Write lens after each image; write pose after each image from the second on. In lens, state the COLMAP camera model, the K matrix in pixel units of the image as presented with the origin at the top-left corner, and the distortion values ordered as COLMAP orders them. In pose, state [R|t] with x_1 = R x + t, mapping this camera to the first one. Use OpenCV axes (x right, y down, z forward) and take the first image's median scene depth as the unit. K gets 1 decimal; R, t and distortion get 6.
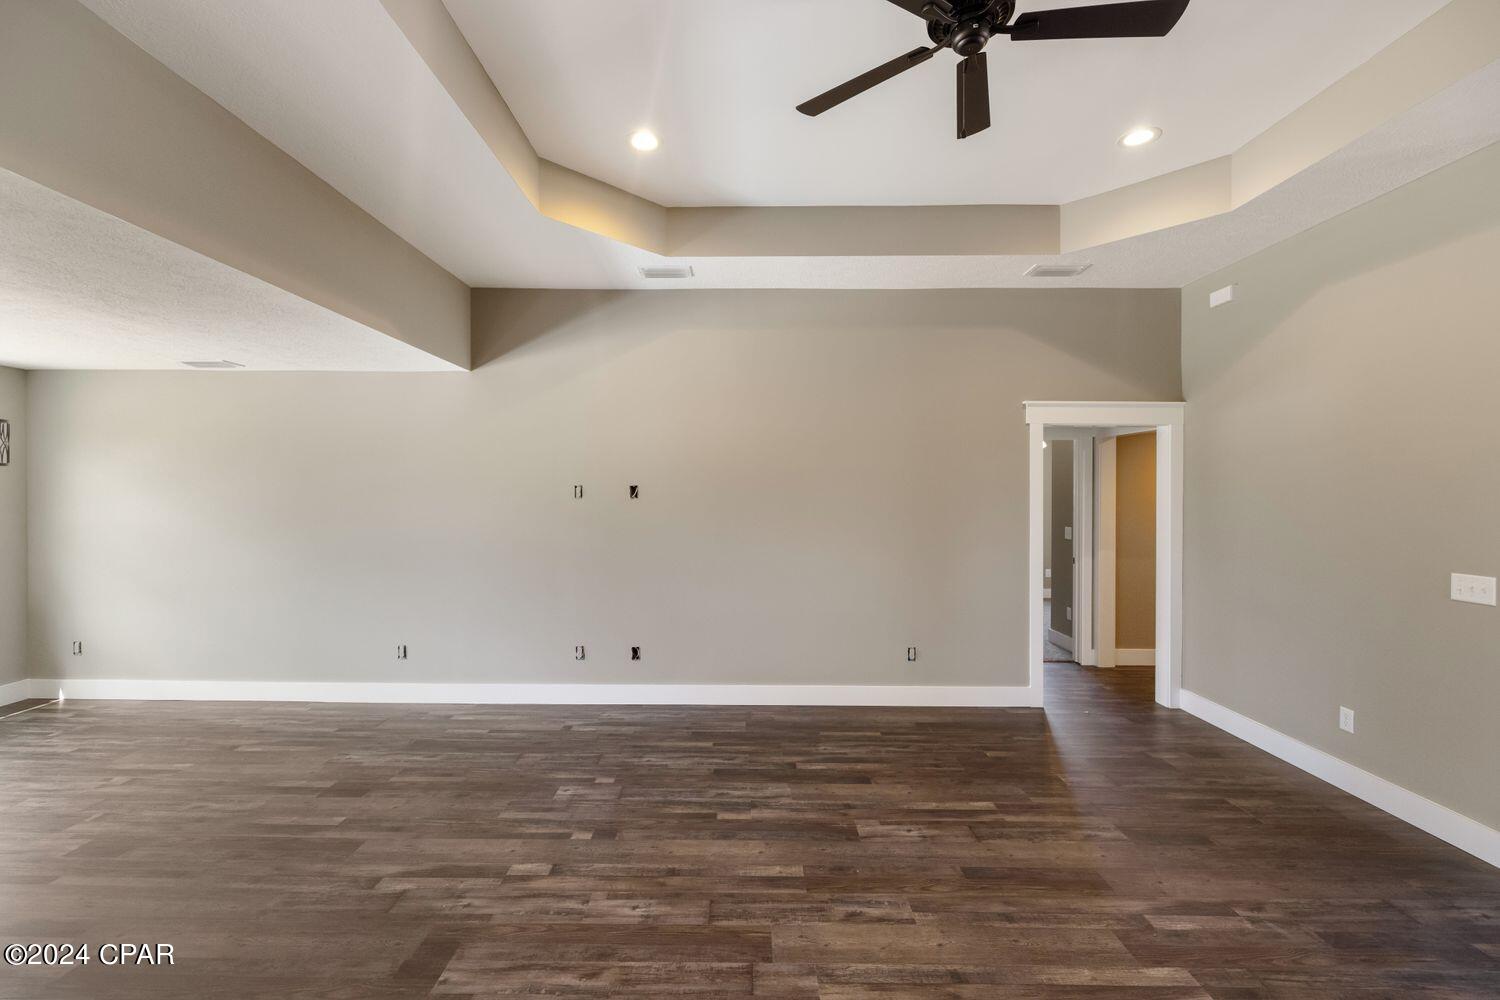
lens RADIAL K [[631.2, 0, 739.8], [0, 631.2, 493.8], [0, 0, 1]] dist [0.000014, -0.000254]
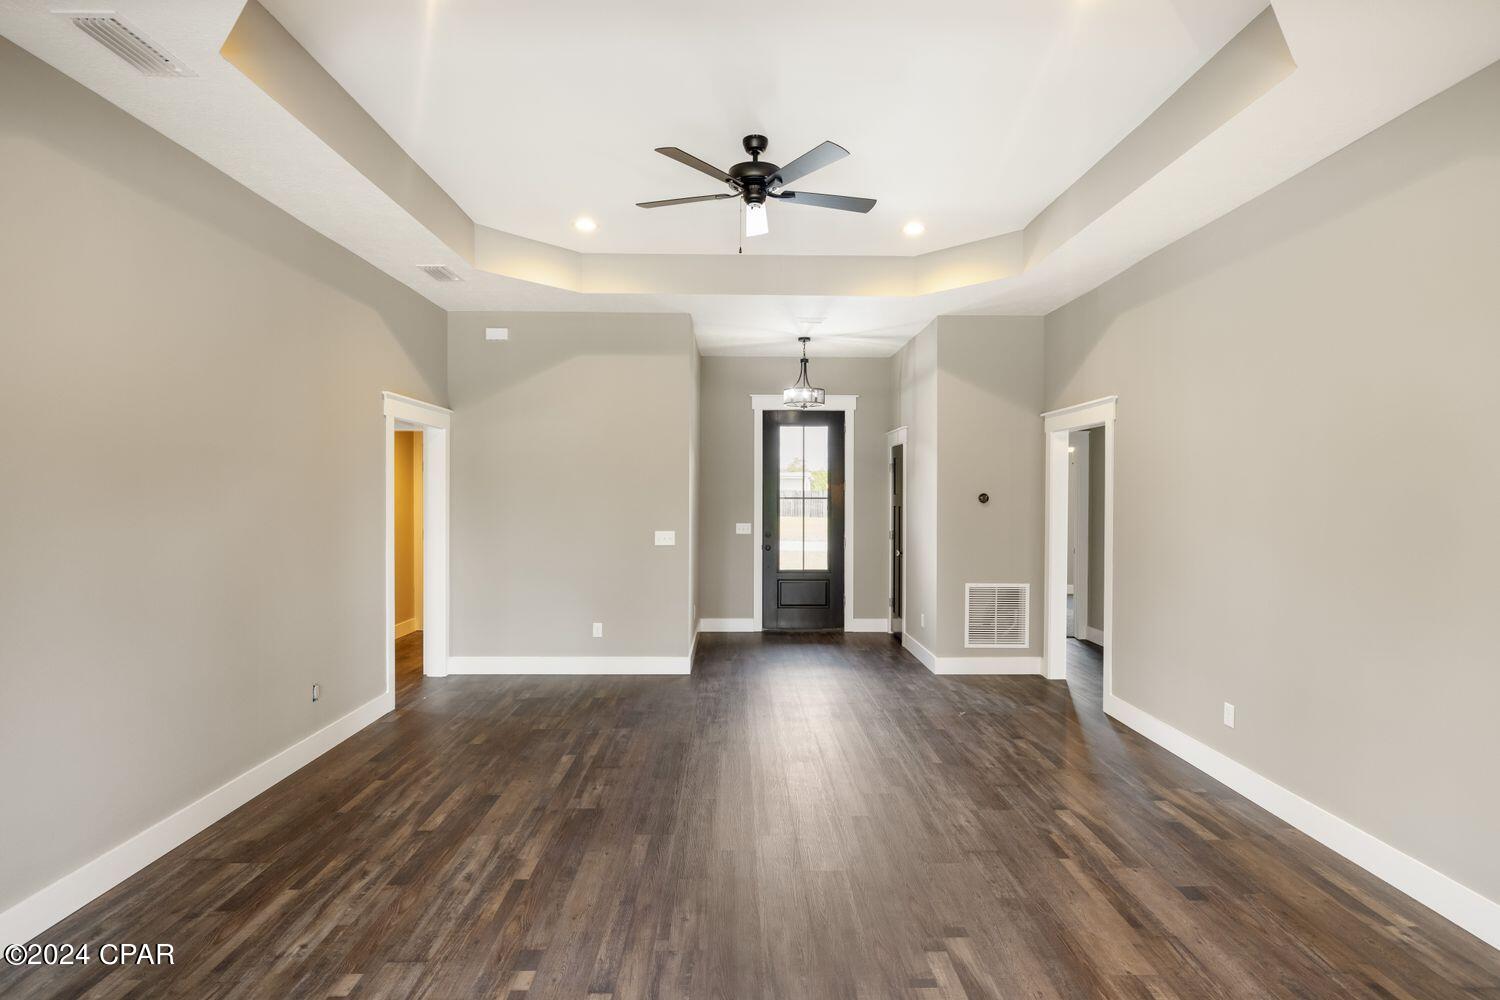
lens RADIAL K [[738.8, 0, 750.0], [0, 738.8, 500.0], [0, 0, 1]] dist [-0.004184, -0.000066]
pose [[-0.031678, -0.014636, 0.999391, -0.936119], [0.001426, 0.999891, 0.014689, 0.000439], [-0.999497, 0.001891, -0.031653, 0.682561]]
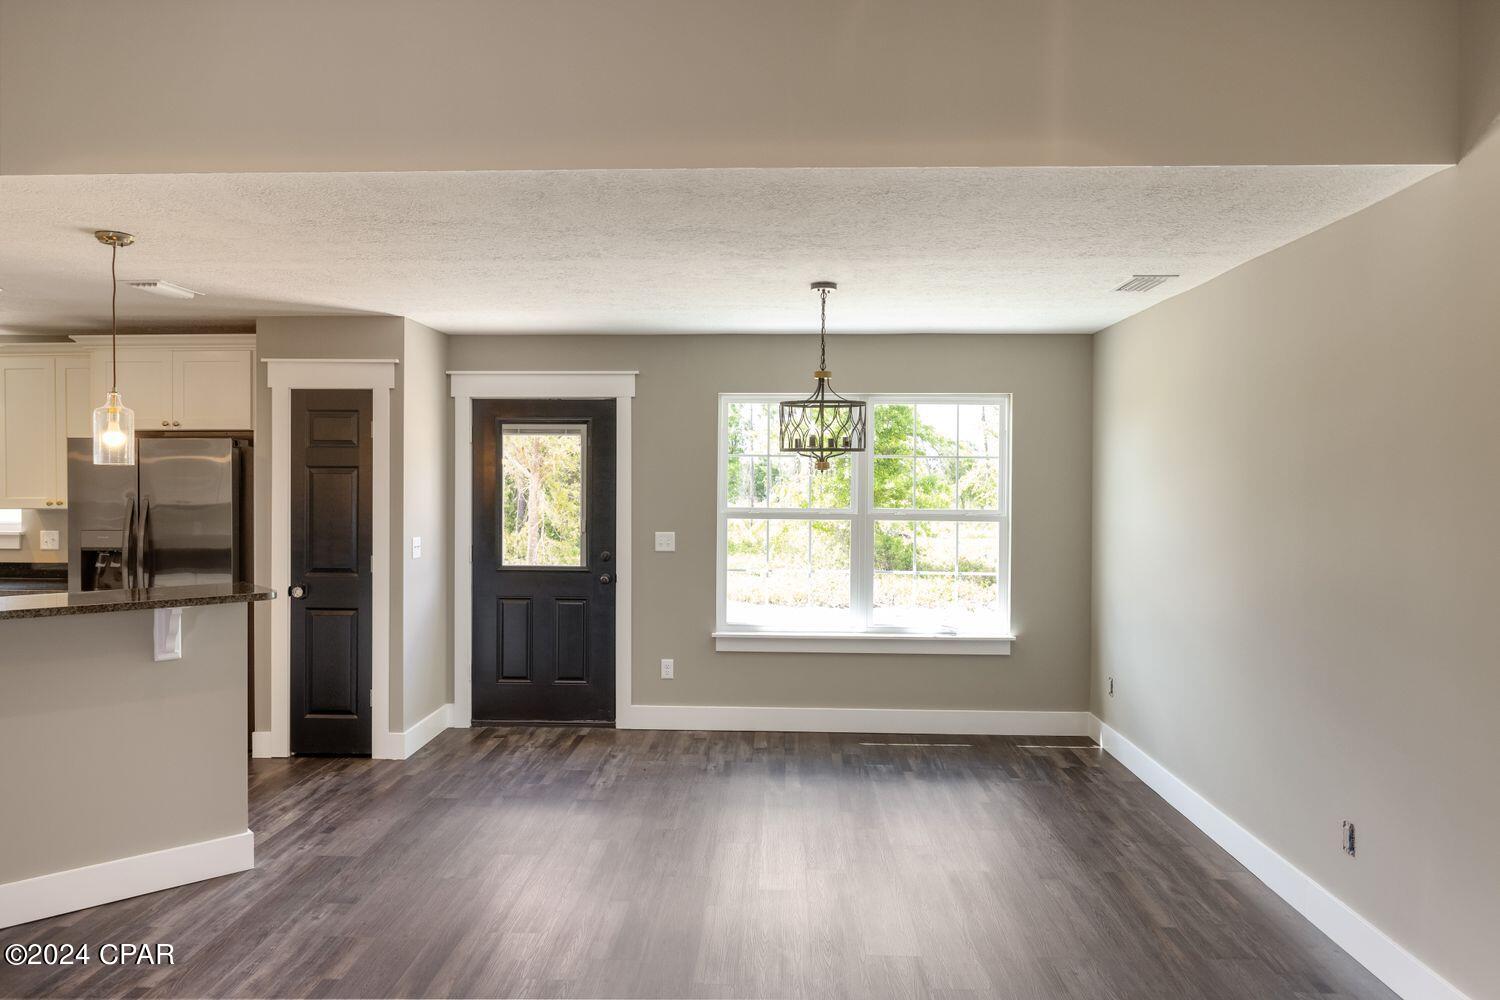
lens RADIAL K [[1018.5, 0, 734.9], [0, 1018.5, 492.7], [0, 0, 1]] dist [0.000257, -0.000184]
pose [[-0.029923, 0.007173, -0.999526, 0.290651], [-0.009774, 0.999924, 0.007468, 0.005286], [0.999504, 0.009993, -0.029851, 0.831152]]
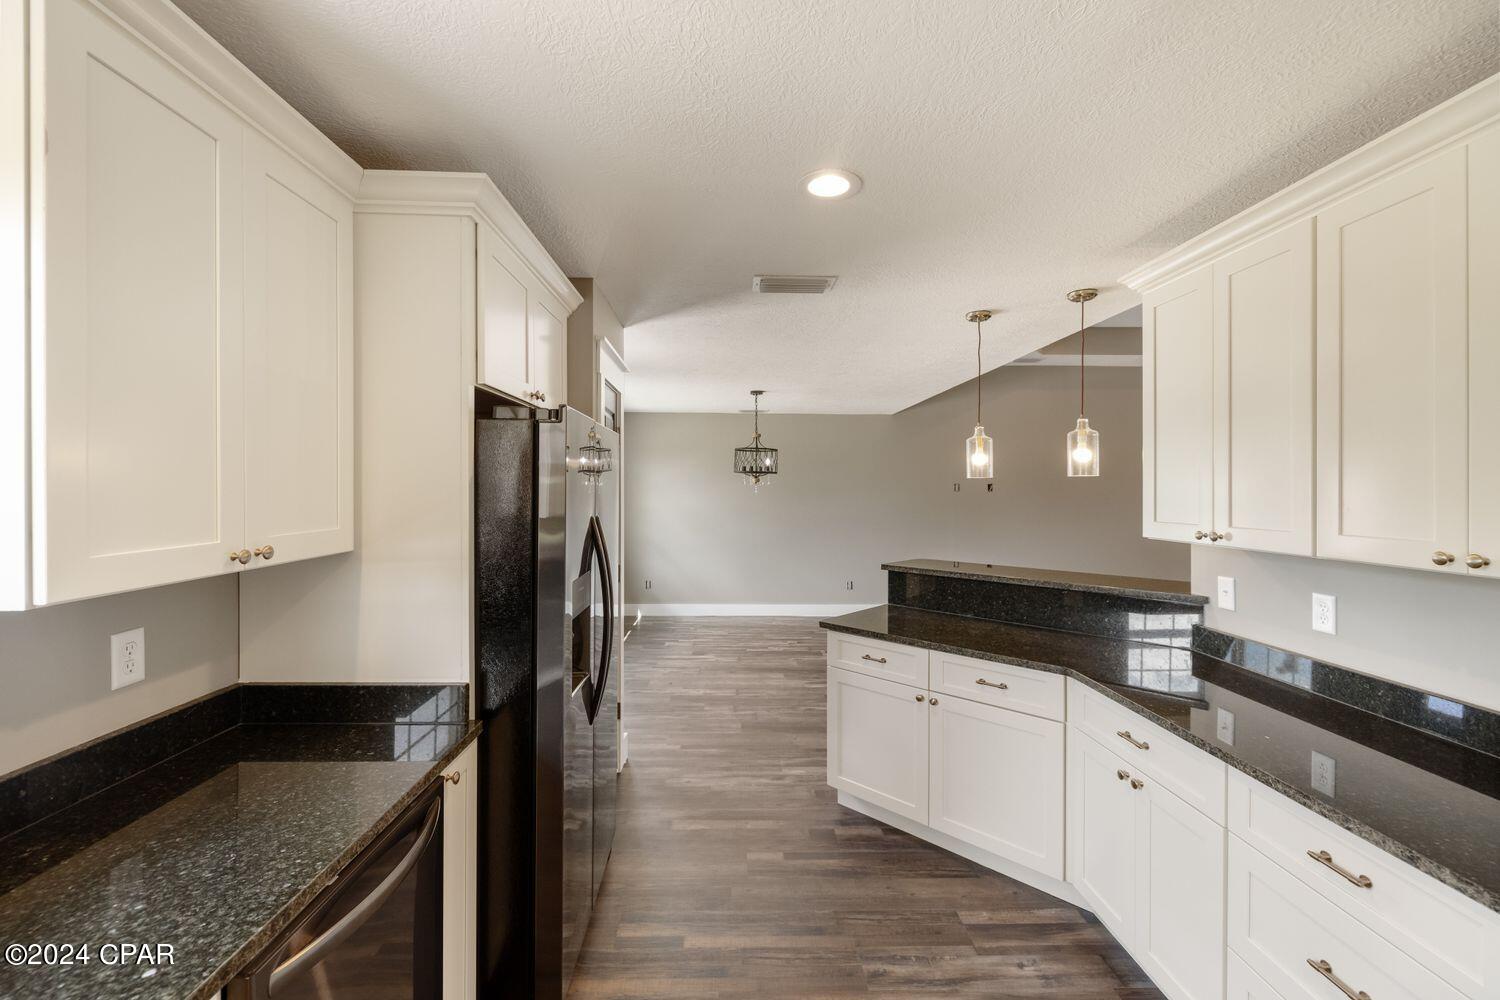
lens RADIAL K [[631.2, 0, 739.8], [0, 631.2, 493.8], [0, 0, 1]] dist [0.000014, -0.000254]
pose [[0.999524, -0.000278, 0.030865, -1.252811], [0.000245, 0.999999, 0.001069, 0.012975], [-0.030865, -0.001061, 0.999523, -0.886728]]
